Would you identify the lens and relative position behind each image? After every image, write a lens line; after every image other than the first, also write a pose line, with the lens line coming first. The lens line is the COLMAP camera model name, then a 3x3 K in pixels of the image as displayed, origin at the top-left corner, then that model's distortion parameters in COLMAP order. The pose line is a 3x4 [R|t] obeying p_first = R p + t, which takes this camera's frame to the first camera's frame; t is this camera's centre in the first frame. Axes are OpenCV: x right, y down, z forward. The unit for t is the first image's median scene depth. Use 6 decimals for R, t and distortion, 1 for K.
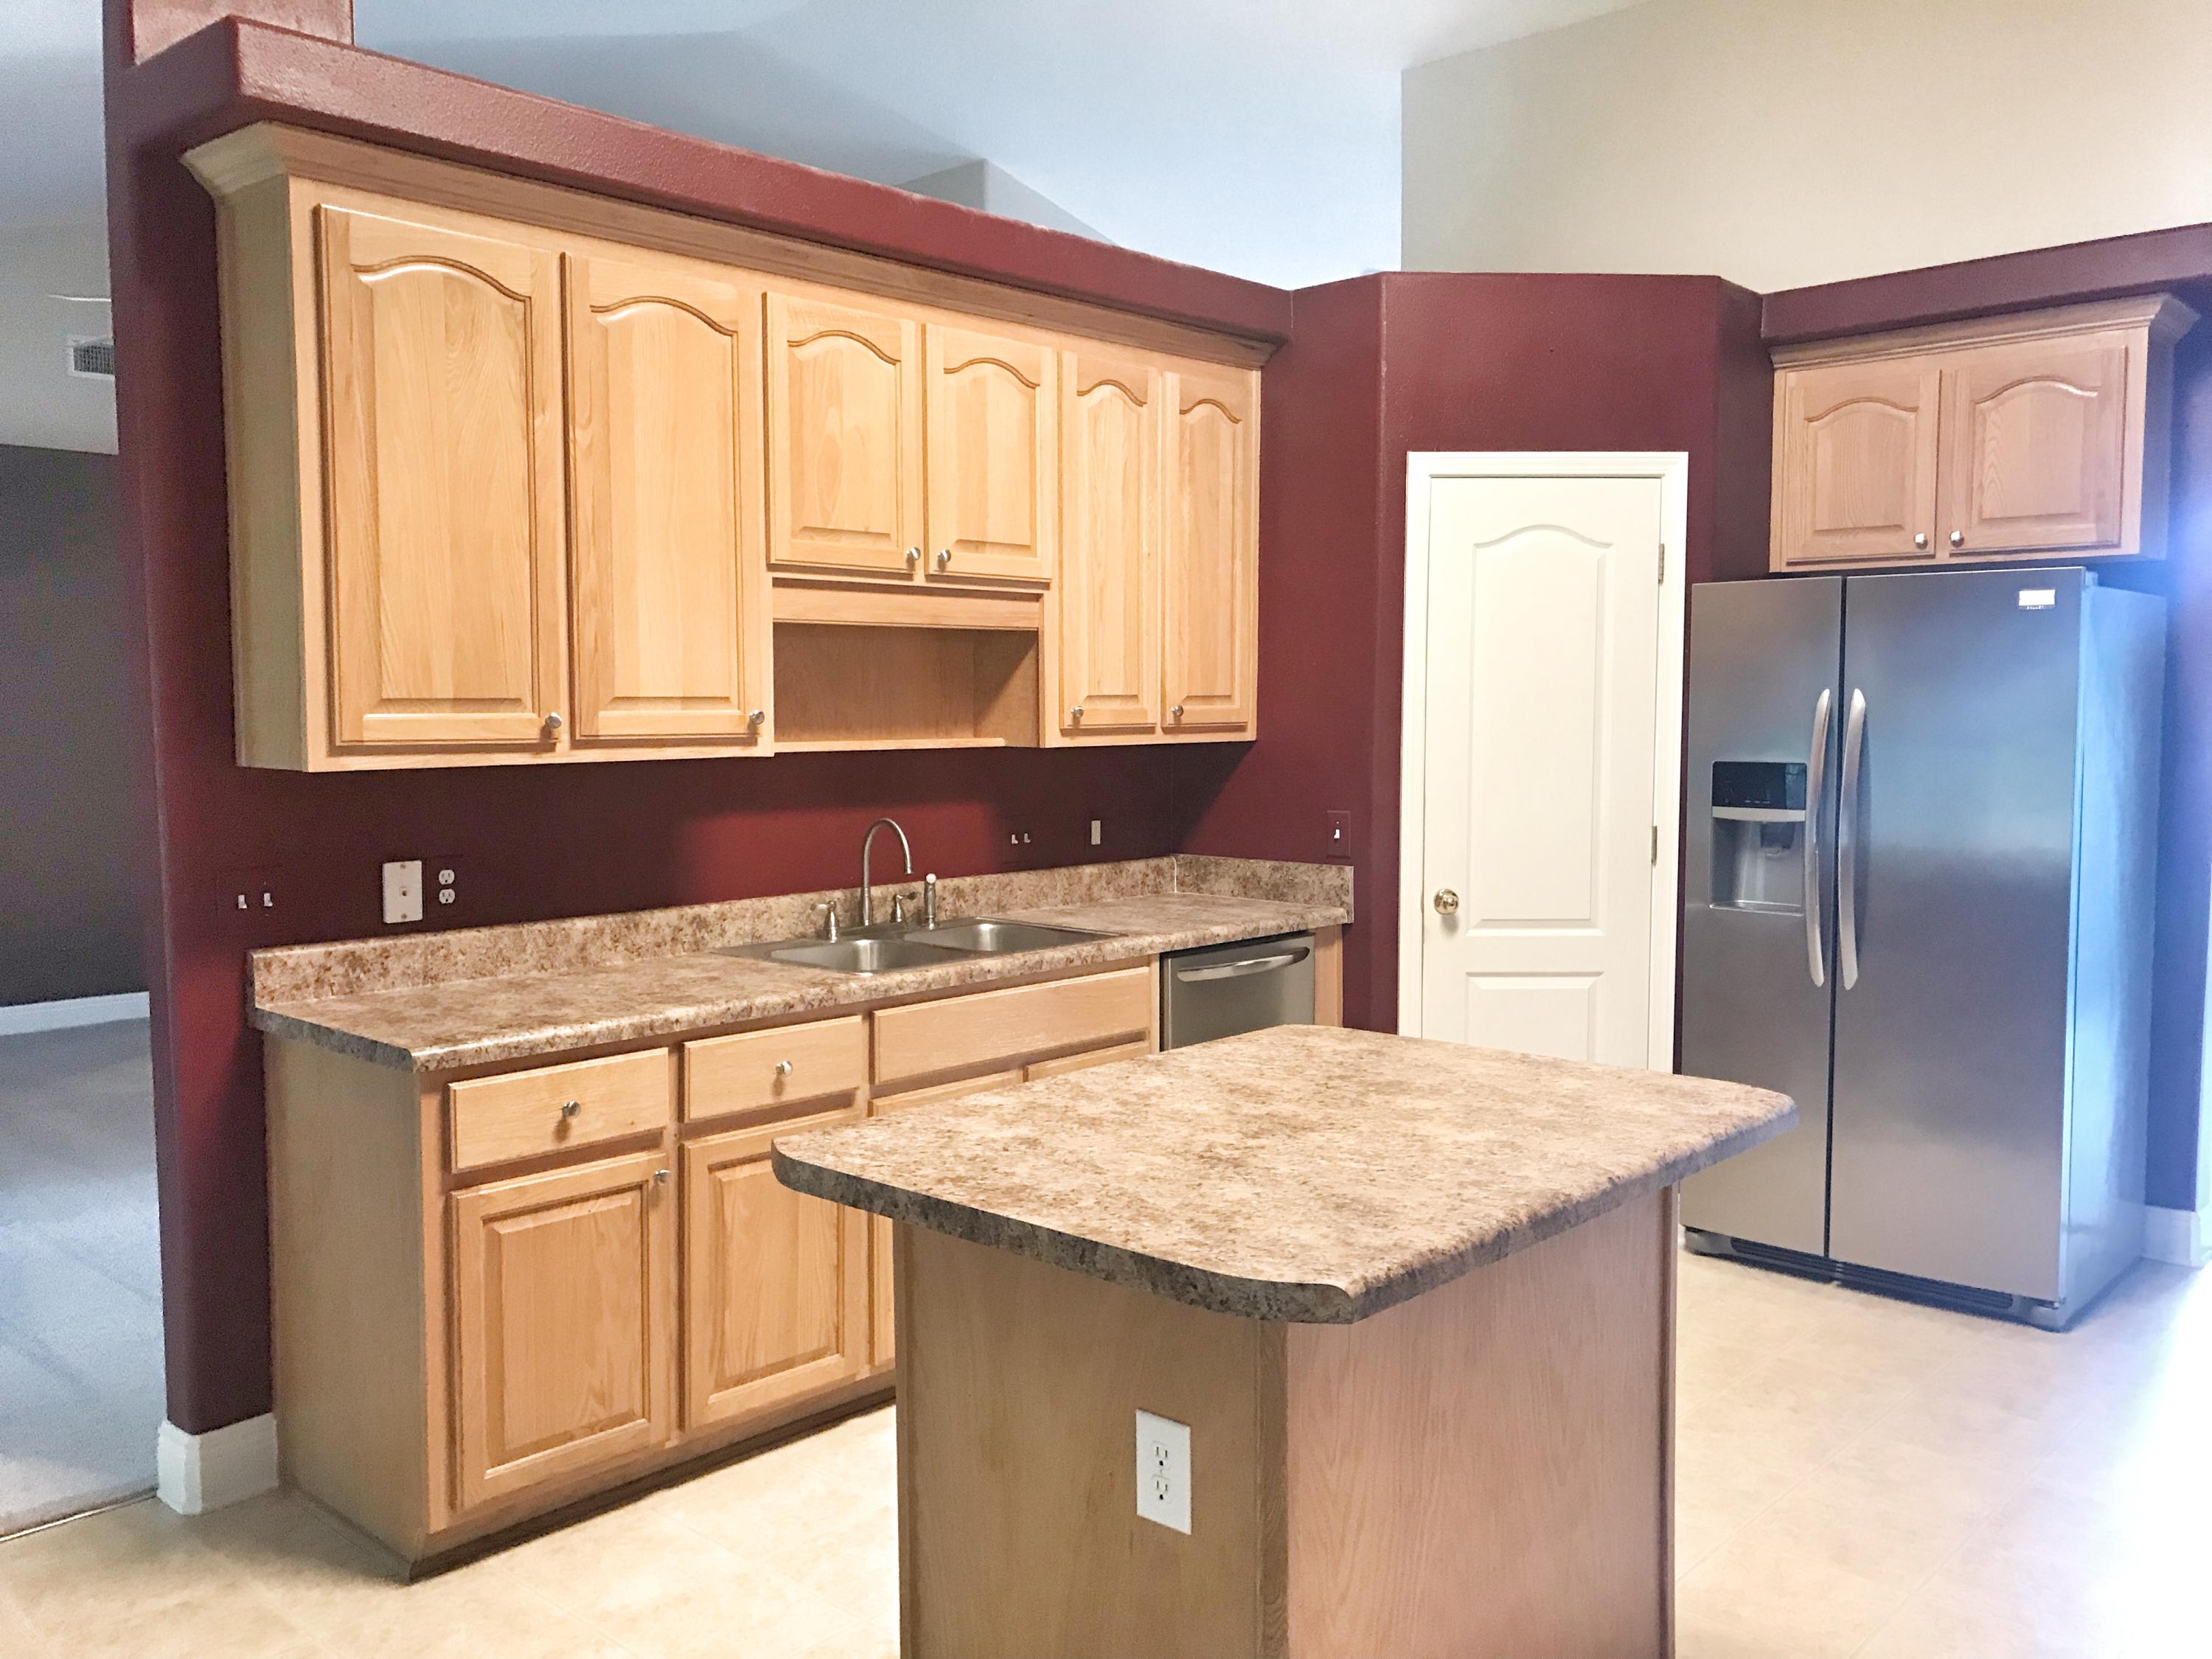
lens RADIAL K [[1811.9, 0, 1098.1], [0, 1811.9, 811.4], [0, 0, 1]] dist [0.029031, -0.025219]
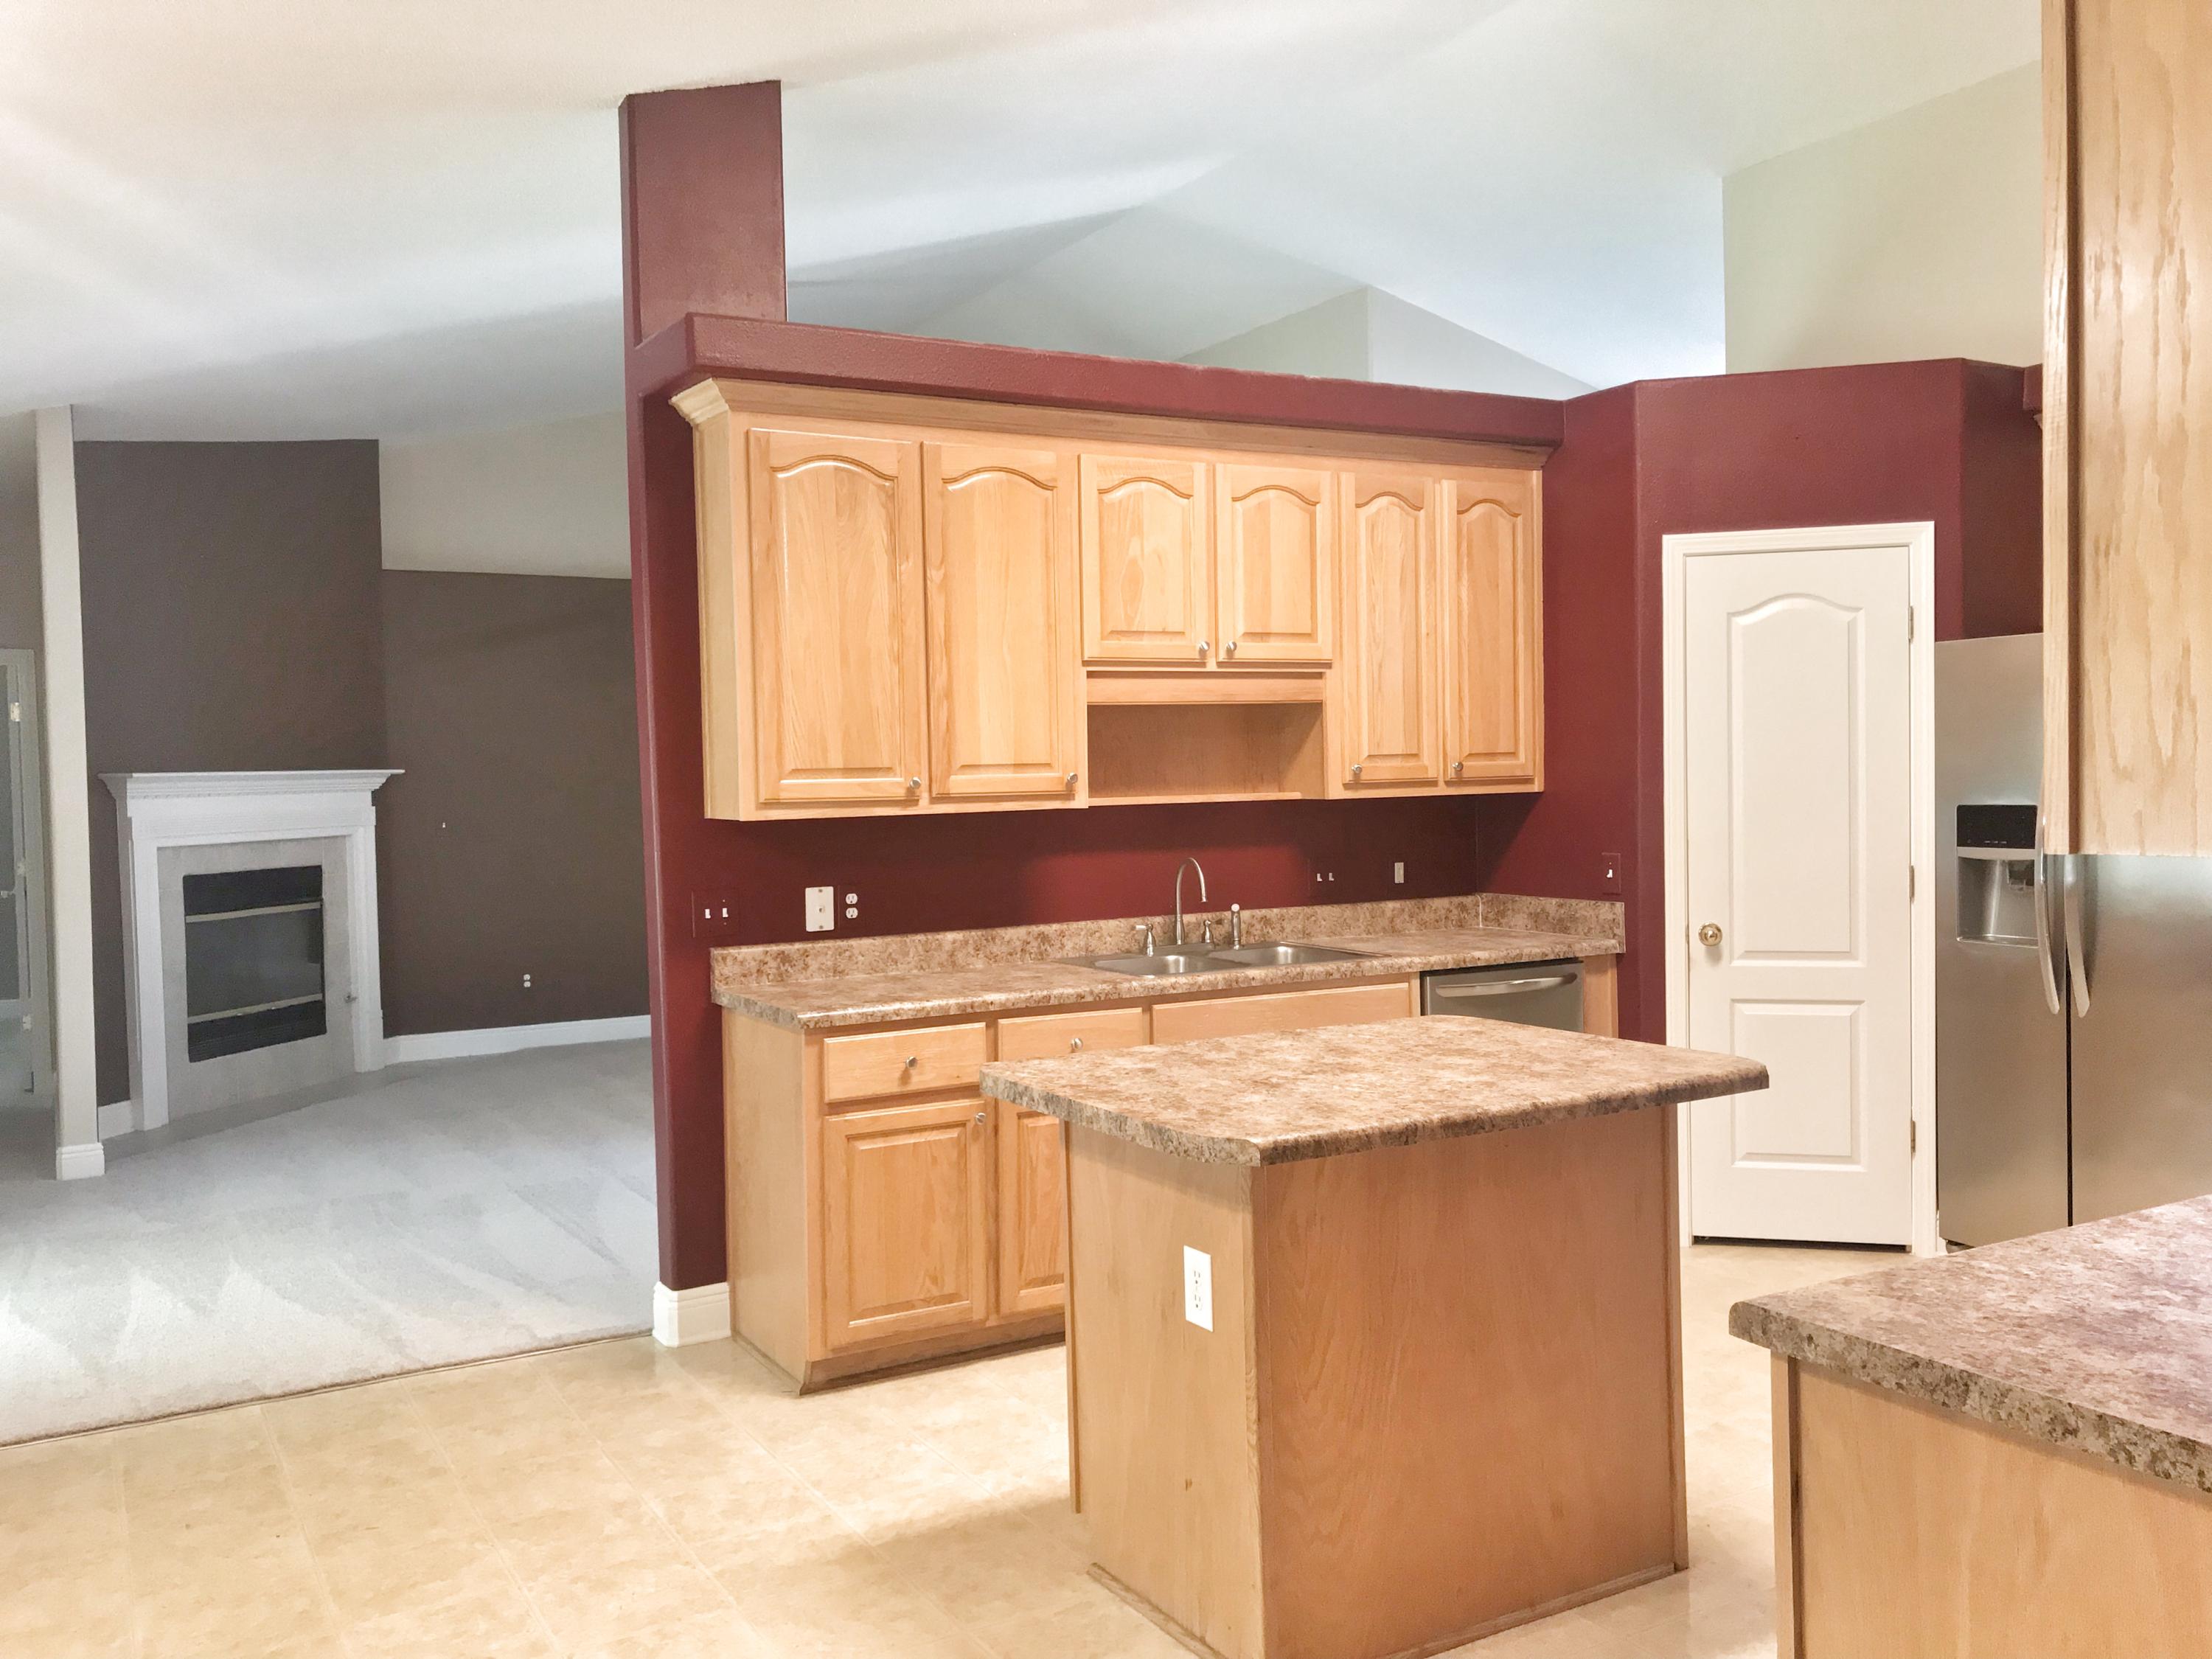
lens RADIAL K [[1811.9, 0, 1087.8], [0, 1811.9, 796.2], [0, 0, 1]] dist [0.029031, -0.025219]
pose [[0.953217, -0.012910, -0.302012, 0.211712], [-0.000147, 0.999068, -0.043169, 0.017115], [0.302287, 0.041194, 0.952326, -0.229786]]
